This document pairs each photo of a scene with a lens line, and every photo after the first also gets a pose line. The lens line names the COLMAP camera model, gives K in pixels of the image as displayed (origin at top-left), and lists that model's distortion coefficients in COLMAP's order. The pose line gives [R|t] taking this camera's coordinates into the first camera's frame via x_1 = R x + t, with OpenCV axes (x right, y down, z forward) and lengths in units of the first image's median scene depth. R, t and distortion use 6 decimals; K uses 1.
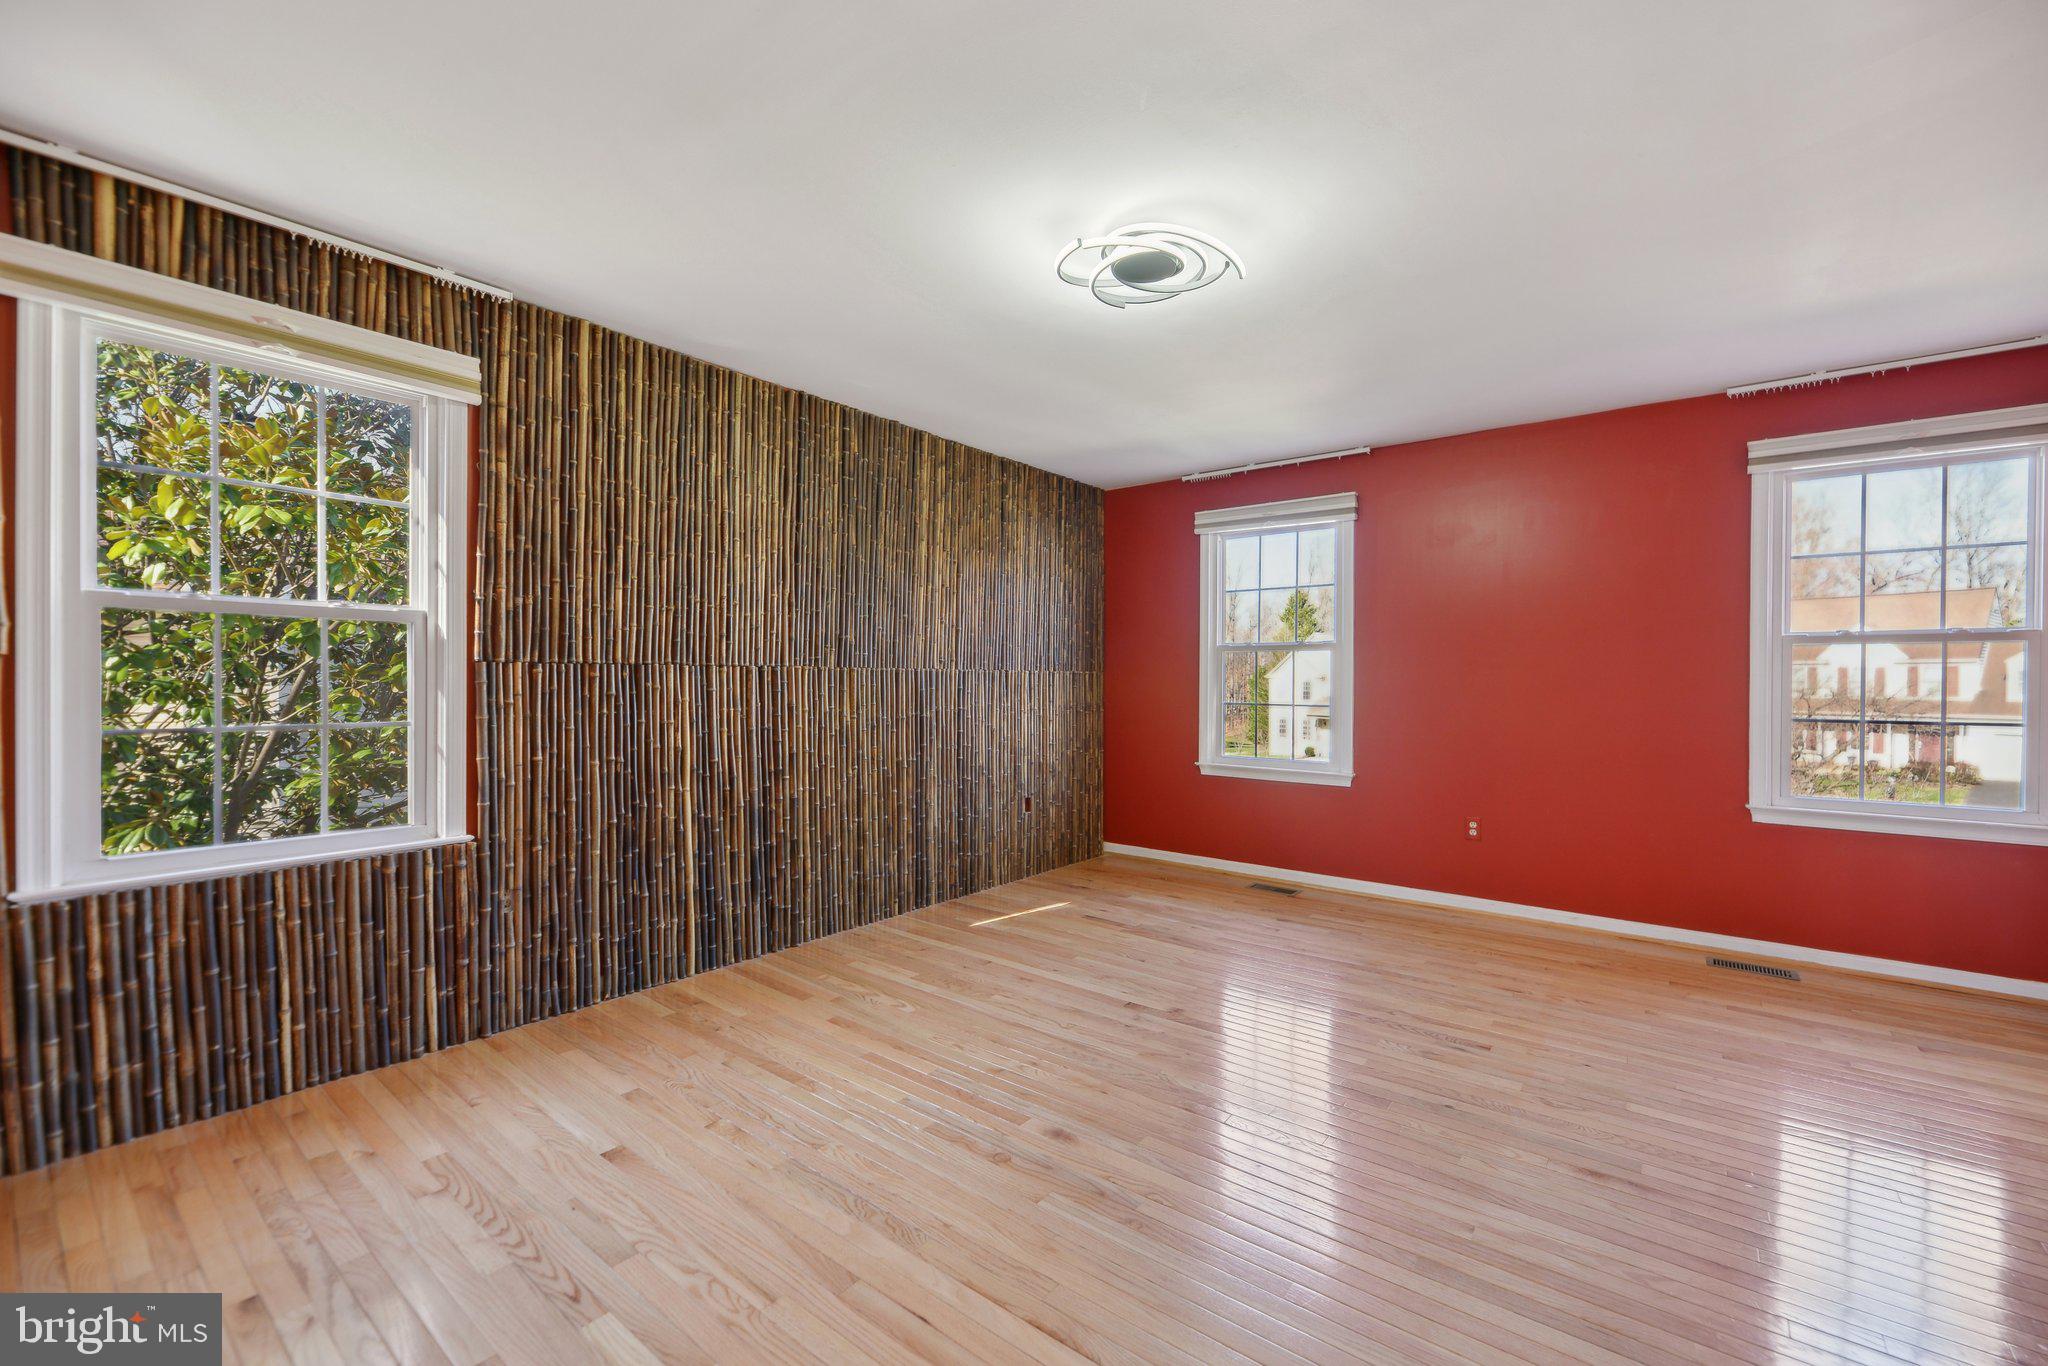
lens RADIAL K [[853.7, 0, 1032.9], [0, 853.7, 687.2], [0, 0, 1]] dist [0.000447, -0.002226]
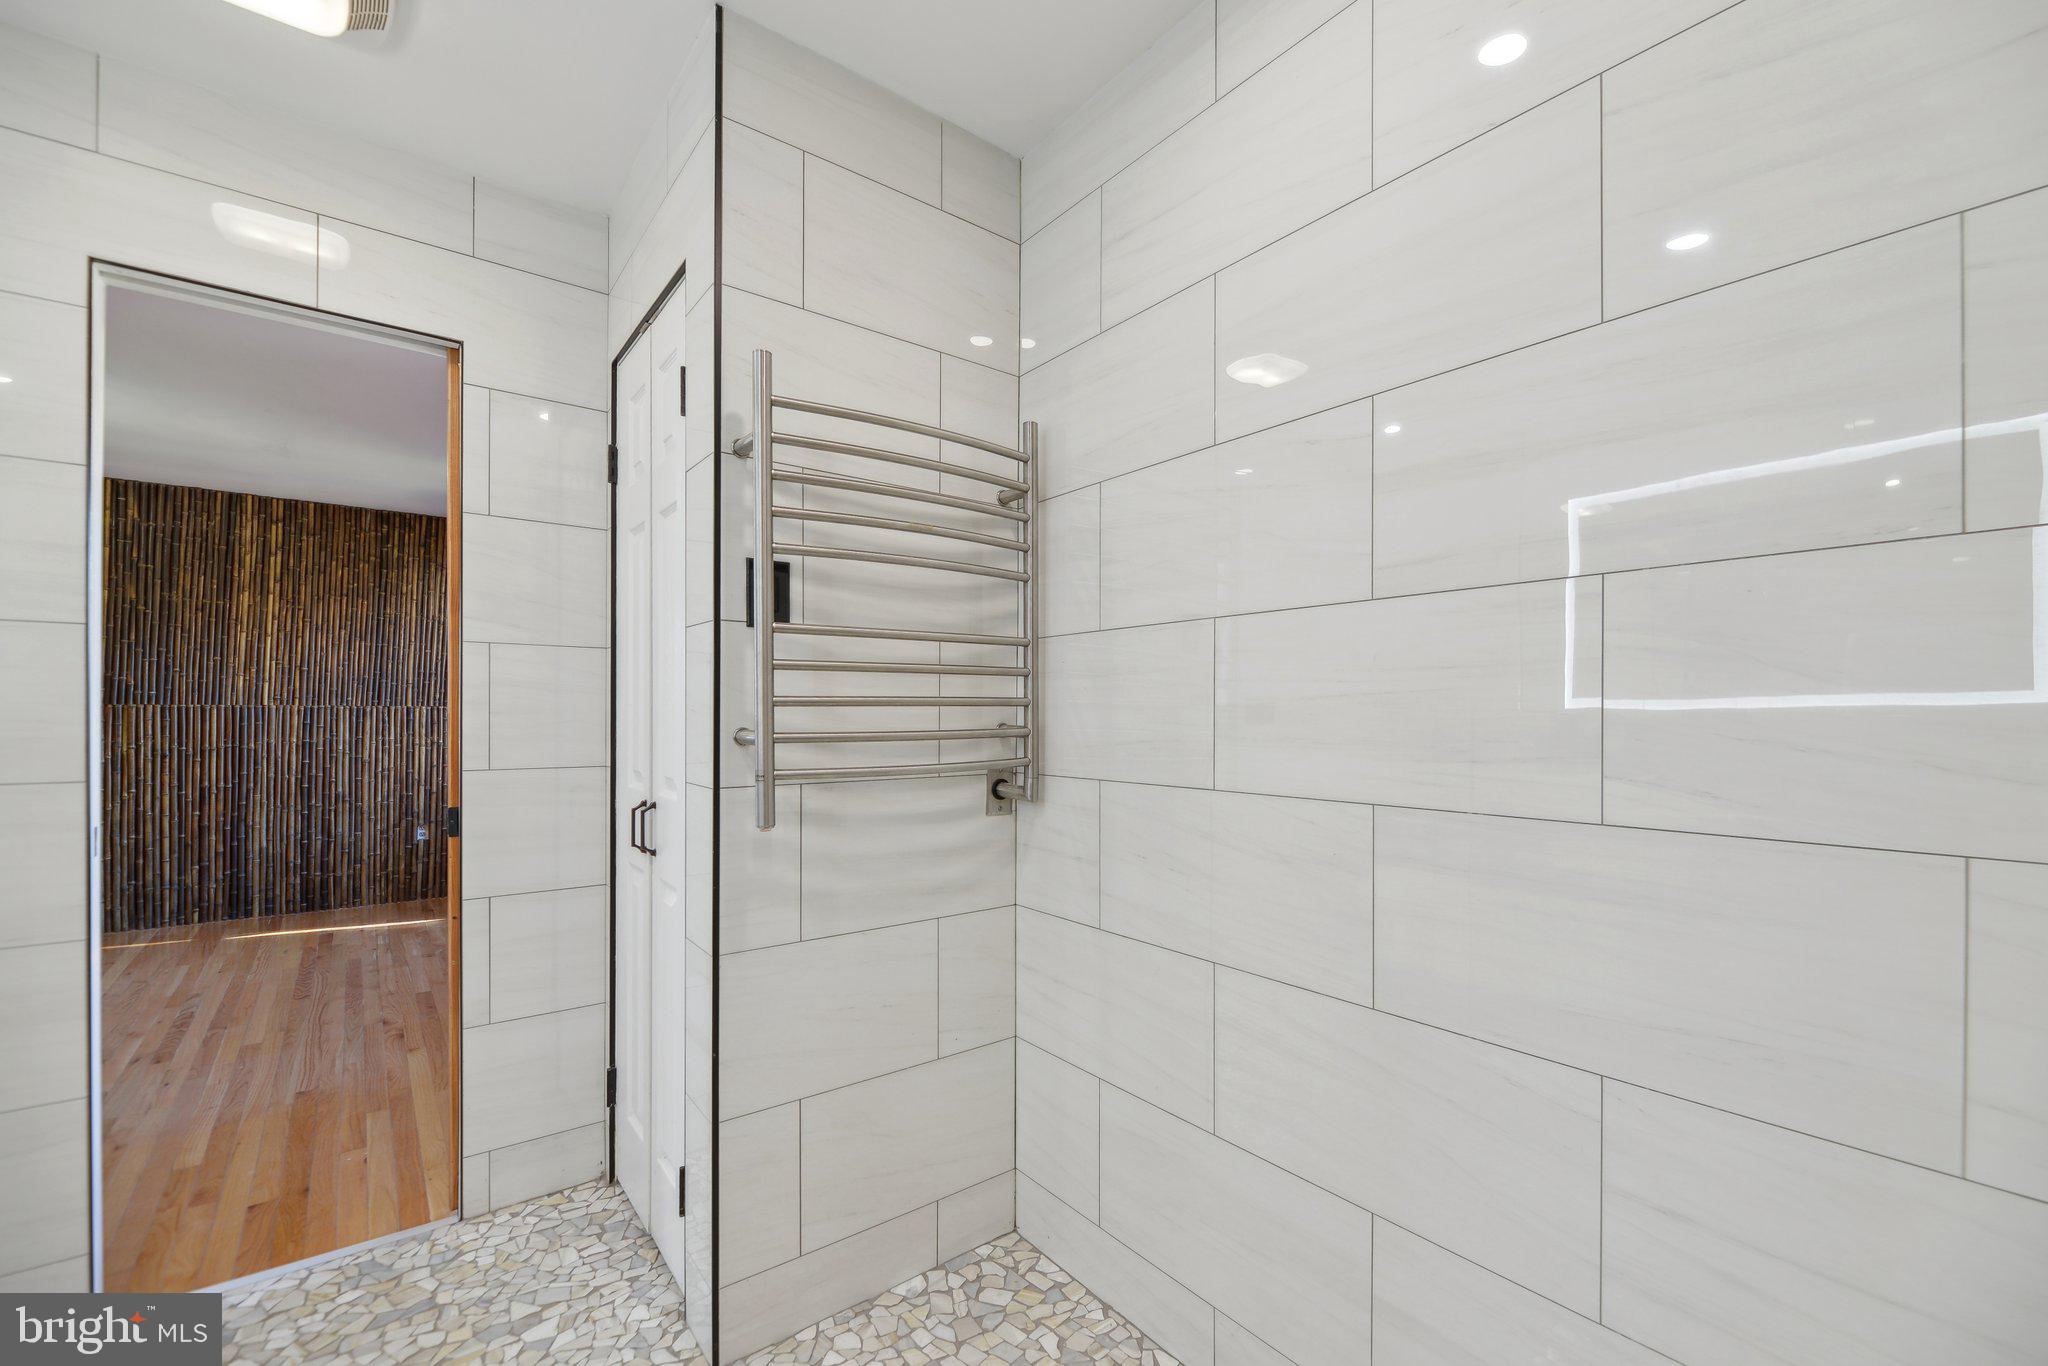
lens RADIAL K [[853.7, 0, 1069.9], [0, 853.7, 720.0], [0, 0, 1]] dist [0.000447, -0.002226]
pose [[0.979440, -0.003210, -0.201712, 1.253459], [0.001295, 0.999953, -0.009626, 0.010620], [0.201733, 0.009166, 0.979398, 0.133686]]
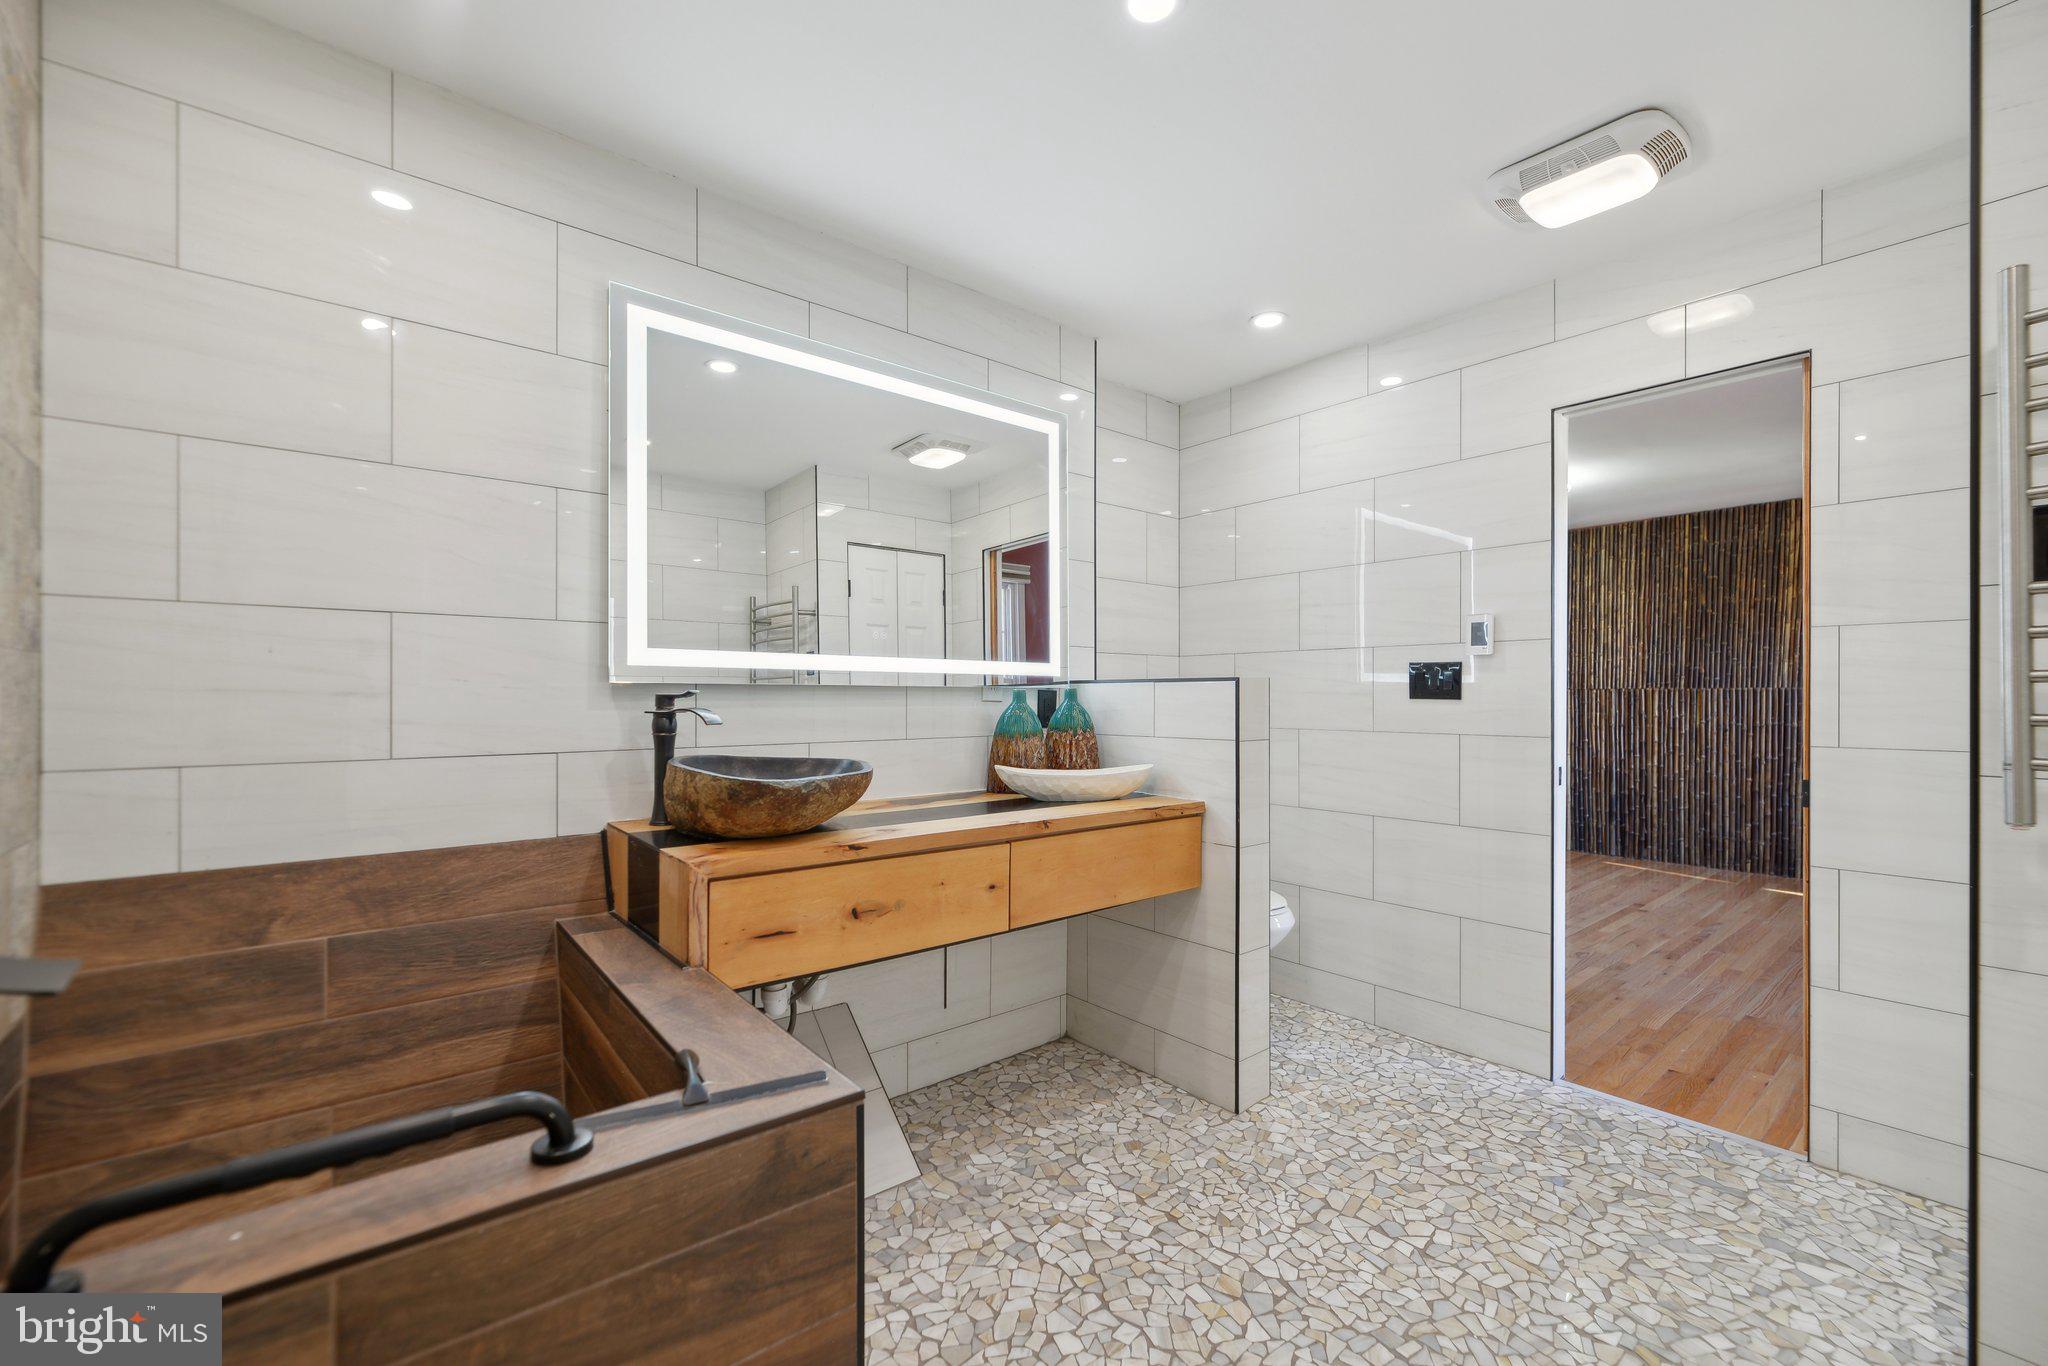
lens RADIAL K [[853.7, 0, 1046.7], [0, 853.7, 702.0], [0, 0, 1]] dist [0.000447, -0.002226]
pose [[-0.188857, -0.003077, -0.982000, 1.421201], [-0.008478, 0.999963, -0.001502, 0.011614], [0.981968, 0.008041, -0.188876, 0.177420]]
